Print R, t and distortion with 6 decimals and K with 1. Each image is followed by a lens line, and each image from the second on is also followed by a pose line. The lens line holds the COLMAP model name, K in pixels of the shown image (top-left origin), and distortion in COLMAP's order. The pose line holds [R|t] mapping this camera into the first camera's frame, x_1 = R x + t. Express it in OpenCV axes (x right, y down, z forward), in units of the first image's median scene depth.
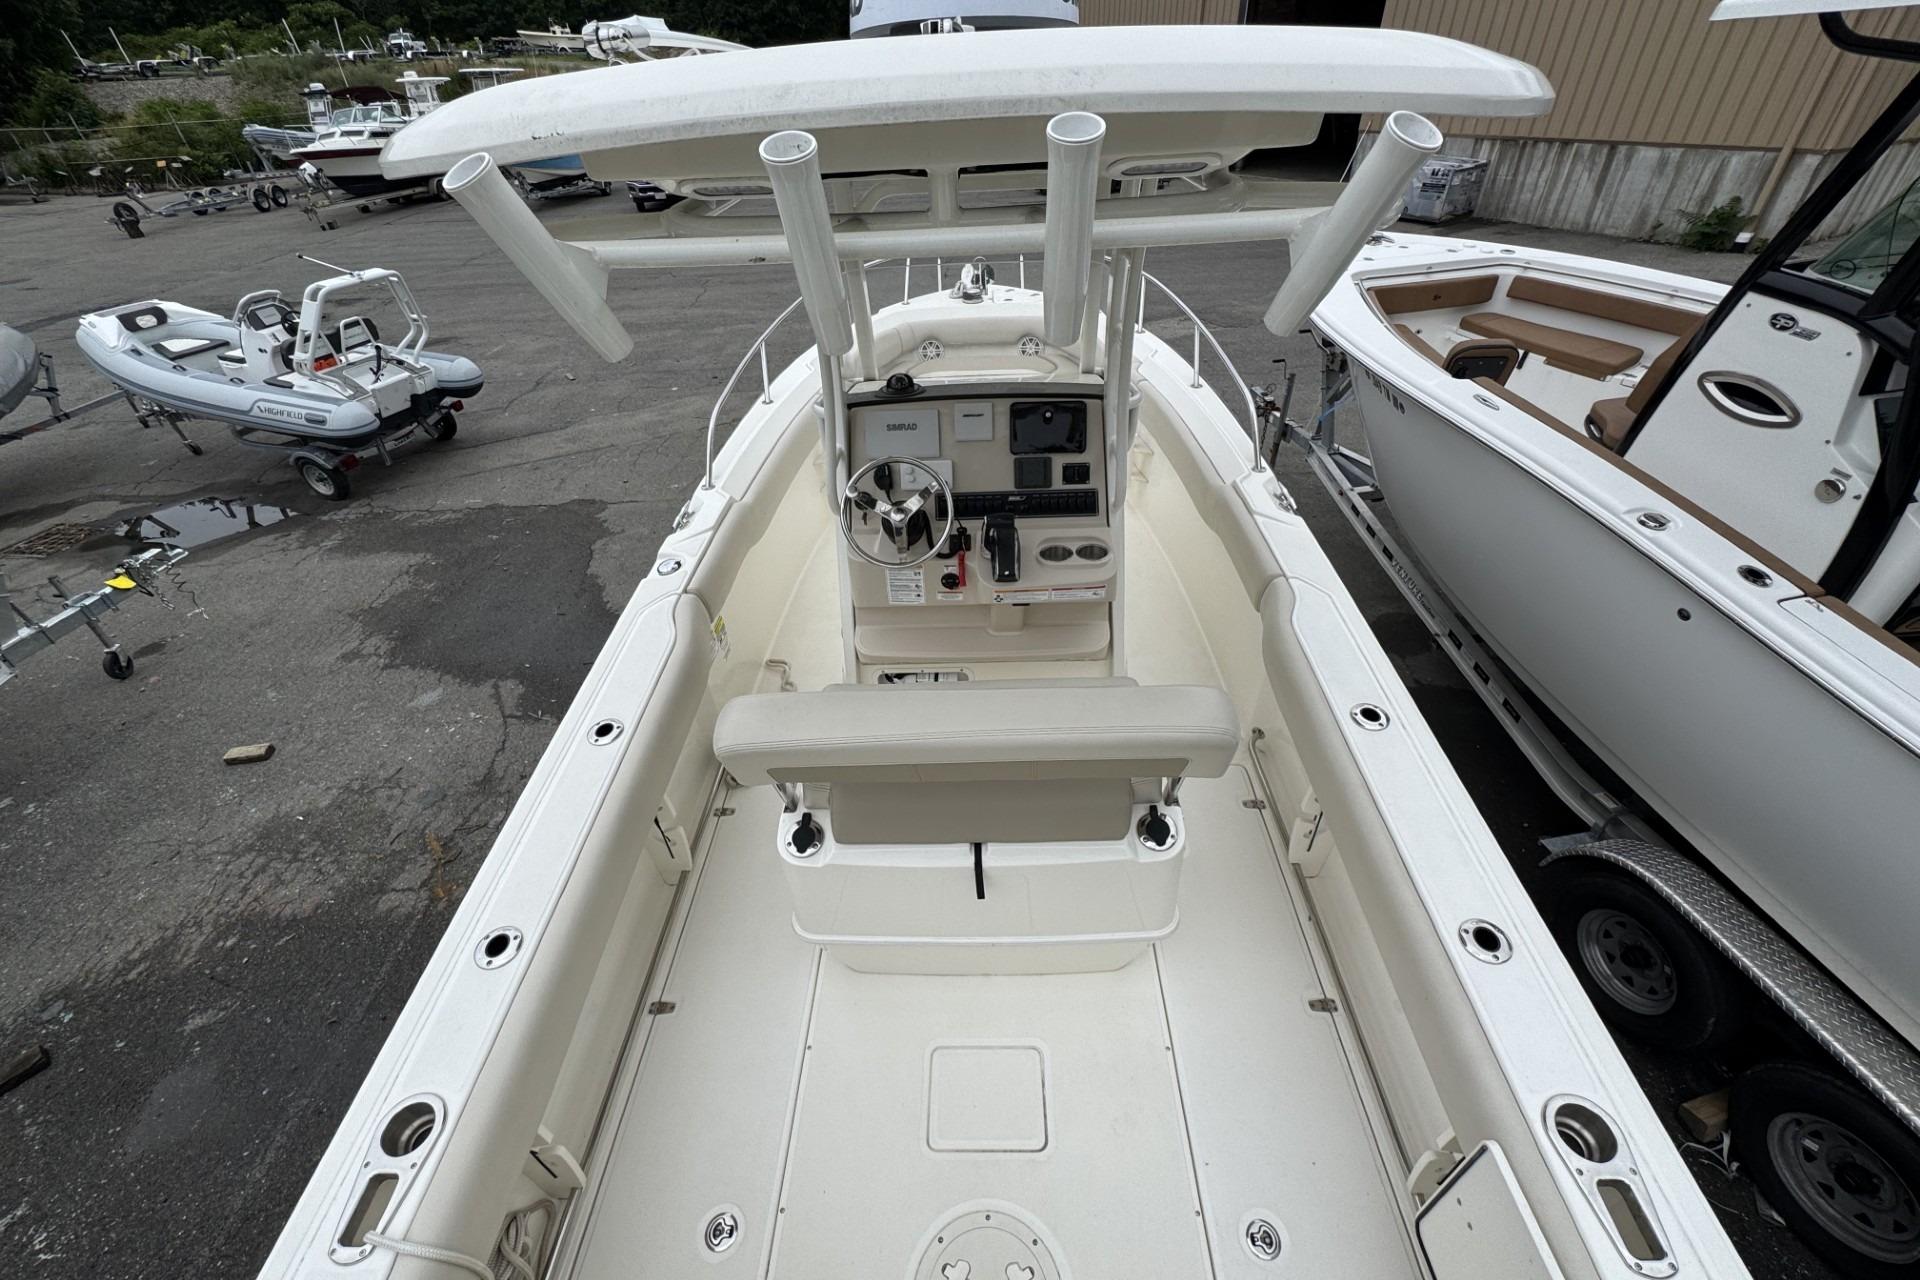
lens RADIAL K [[773.0, 0, 960.8], [0, 773.0, 651.9], [0, 0, 1]] dist [-0.001524, -0.000731]
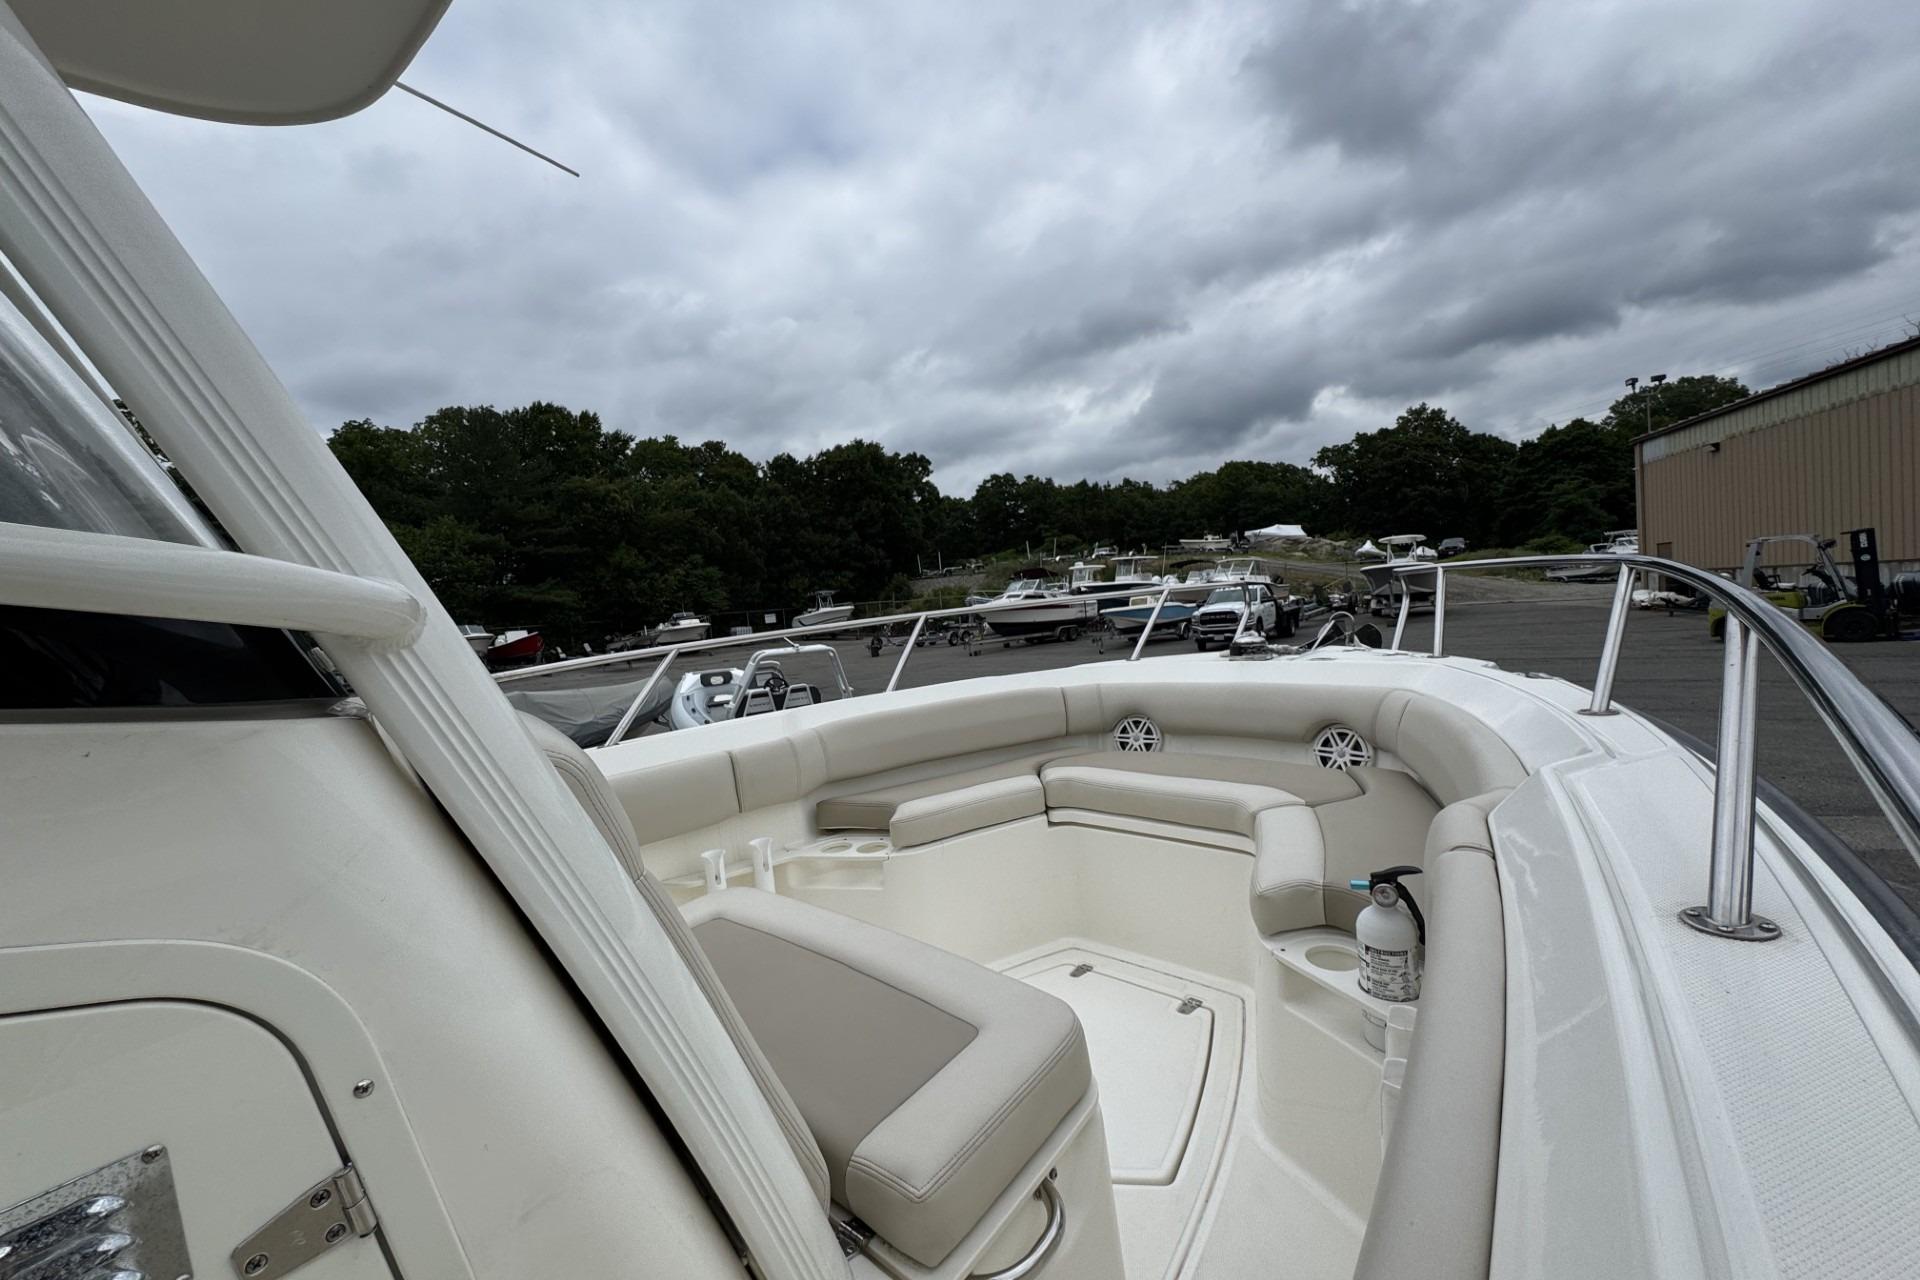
lens RADIAL K [[767.0, 0, 963.5], [0, 767.0, 665.6], [0, 0, 1]] dist [0.000388, -0.000171]
pose [[0.744276, 0.034836, -0.666963, 0.147872], [-0.364584, 0.857909, -0.362037, -0.133156], [0.559582, 0.512619, 0.651222, 0.380386]]
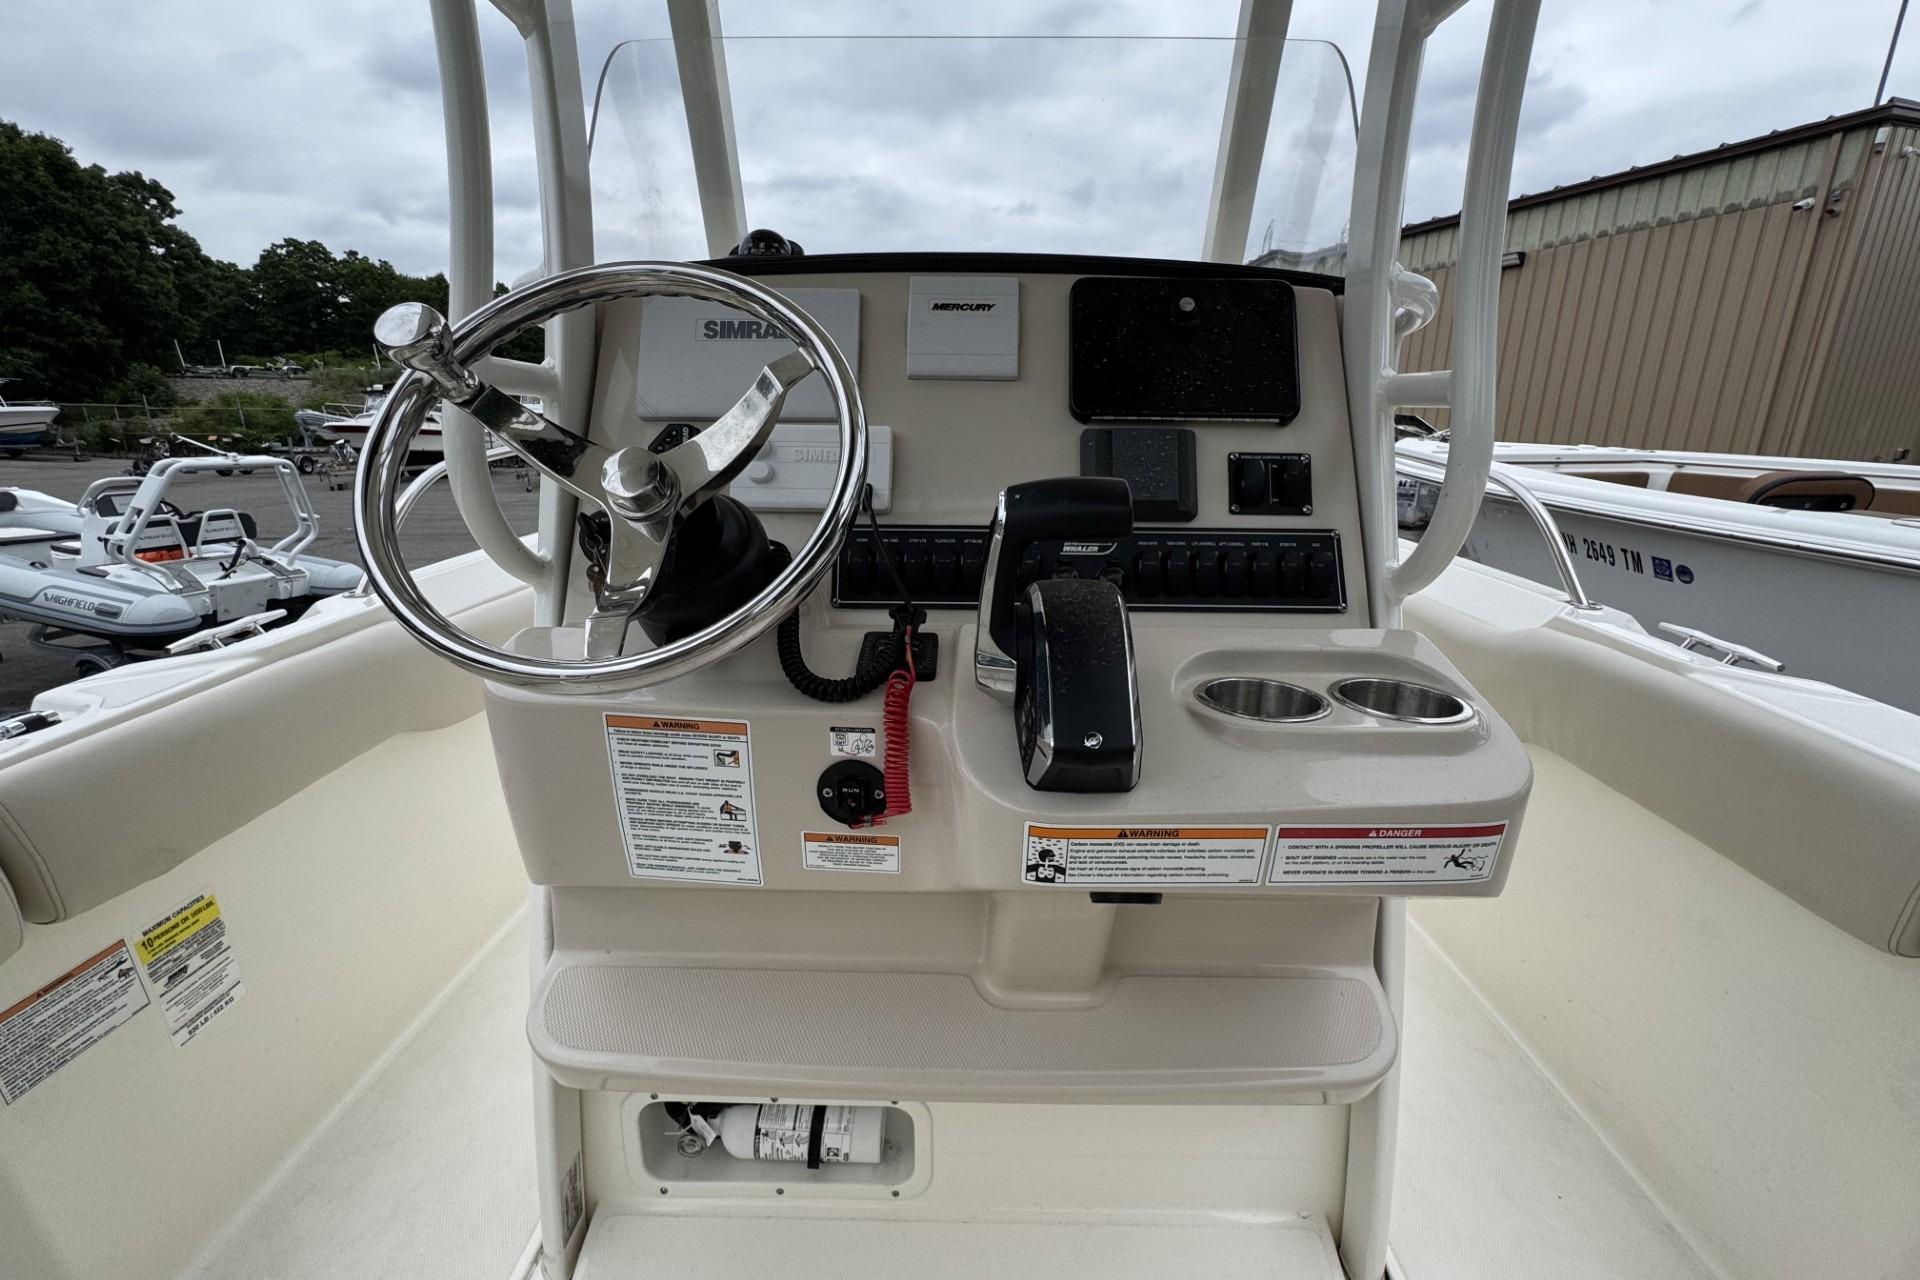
lens RADIAL K [[771.4, 0, 961.0], [0, 771.4, 651.4], [0, 0, 1]] dist [-0.001739, -0.000327]
pose [[0.998716, 0.046372, 0.020415, 0.005157], [-0.035893, 0.931909, -0.360912, -0.014331], [-0.035761, 0.359716, 0.932376, 0.243219]]
